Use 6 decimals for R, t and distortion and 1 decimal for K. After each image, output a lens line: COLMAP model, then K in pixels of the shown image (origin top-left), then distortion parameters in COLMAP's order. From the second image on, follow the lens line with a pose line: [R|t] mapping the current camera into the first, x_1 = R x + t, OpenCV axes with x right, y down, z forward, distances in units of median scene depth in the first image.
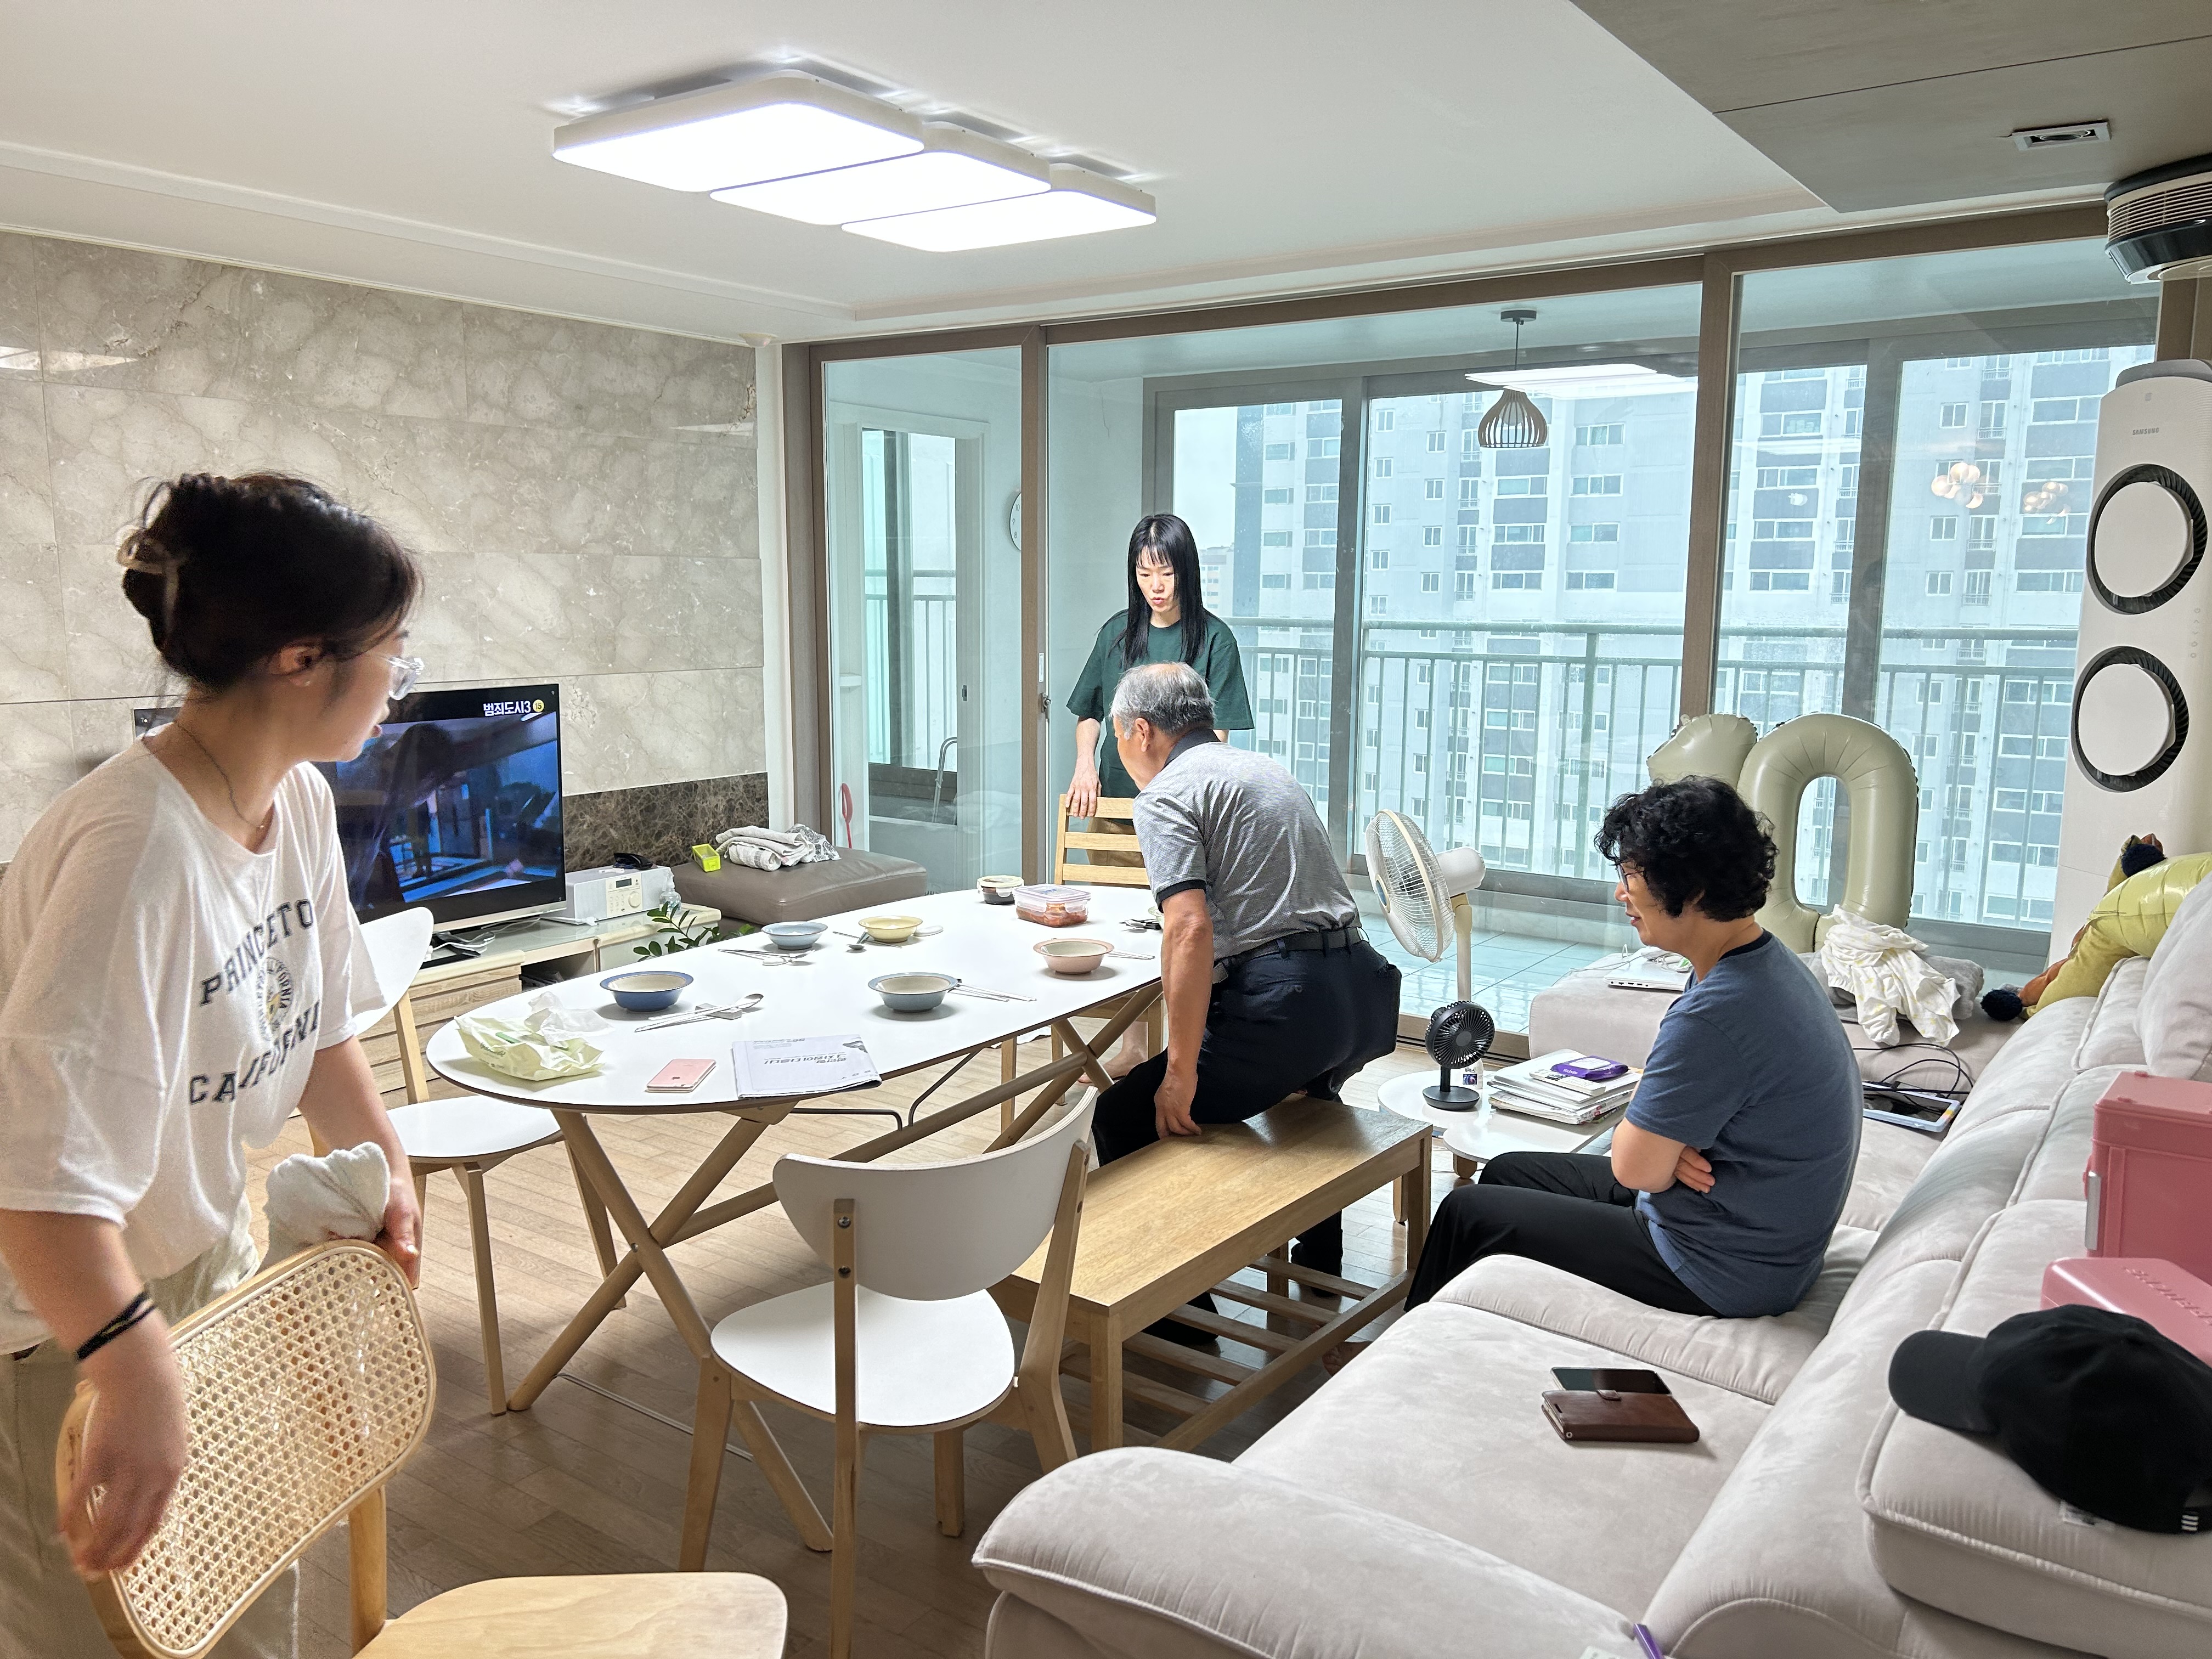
lens RADIAL K [[1723.9, 0, 1106.0], [0, 1723.9, 829.5], [0, 0, 1]] dist [0.066281, -0.090743]
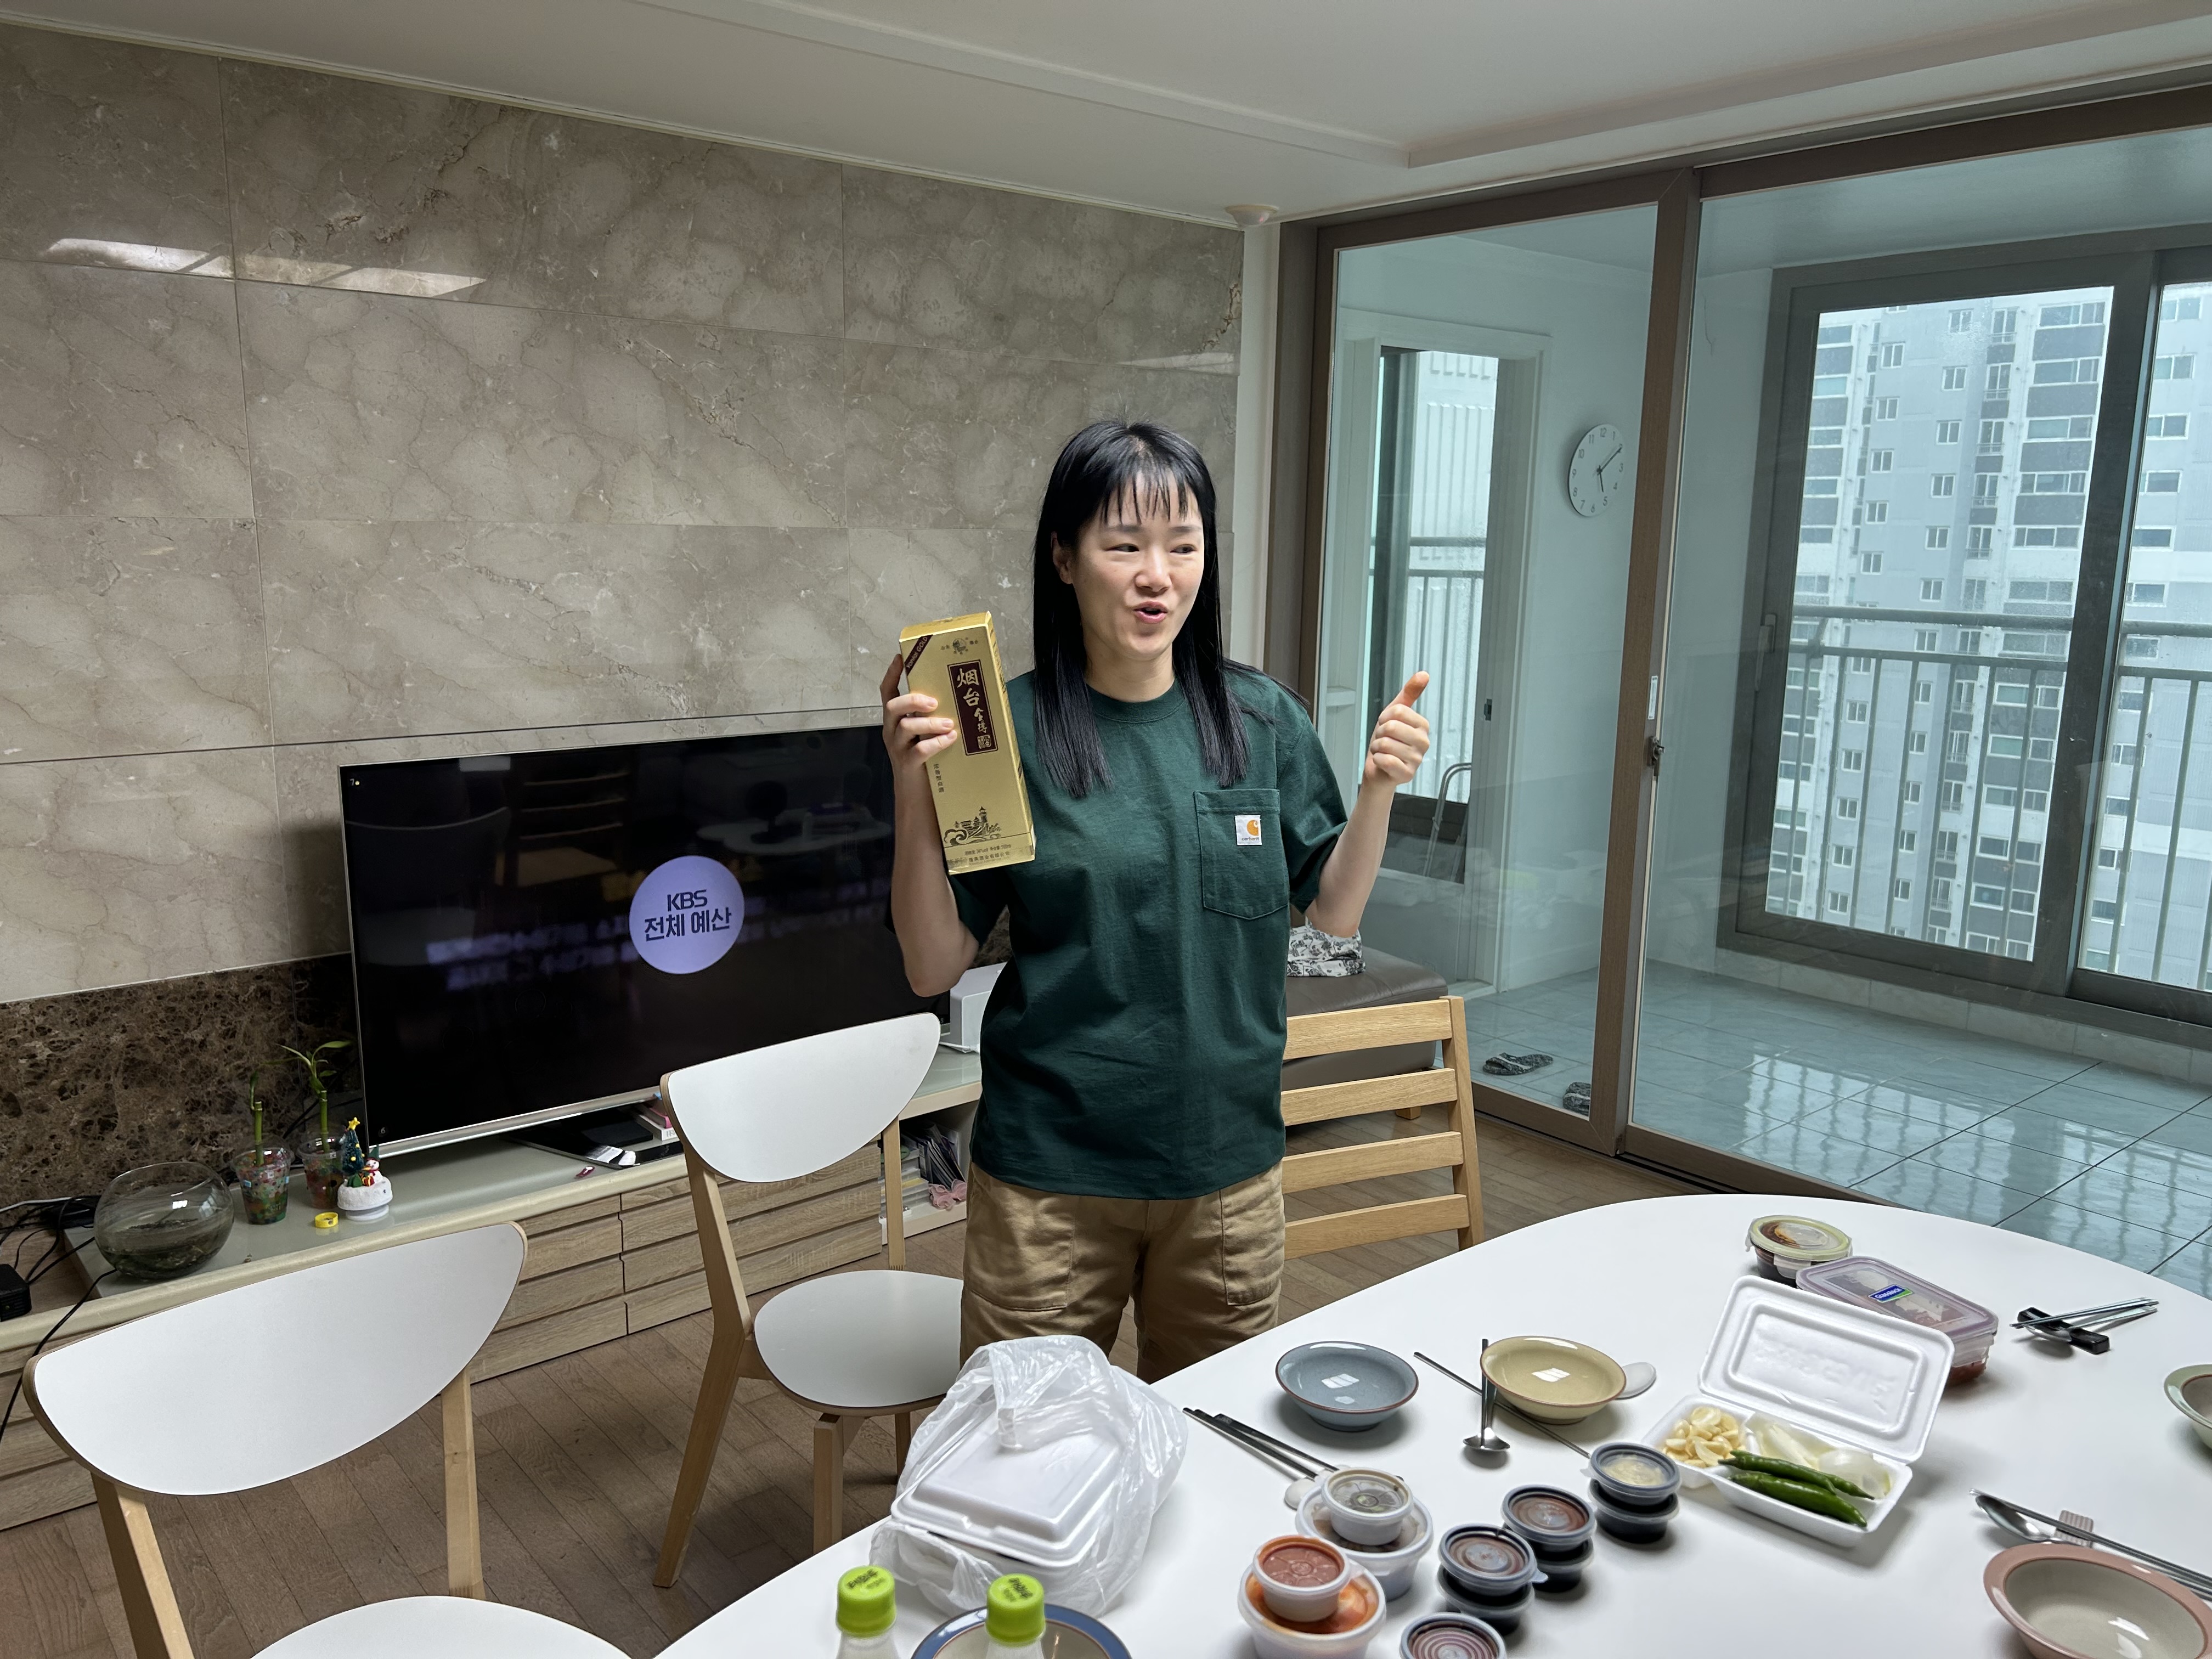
lens RADIAL K [[1723.9, 0, 1106.0], [0, 1723.9, 829.5], [0, 0, 1]] dist [0.066281, -0.090743]
pose [[0.970984, 0.044746, -0.234919, -0.092172], [-0.038413, 0.998766, 0.031468, -0.063411], [0.236038, -0.021531, 0.971505, 0.341700]]
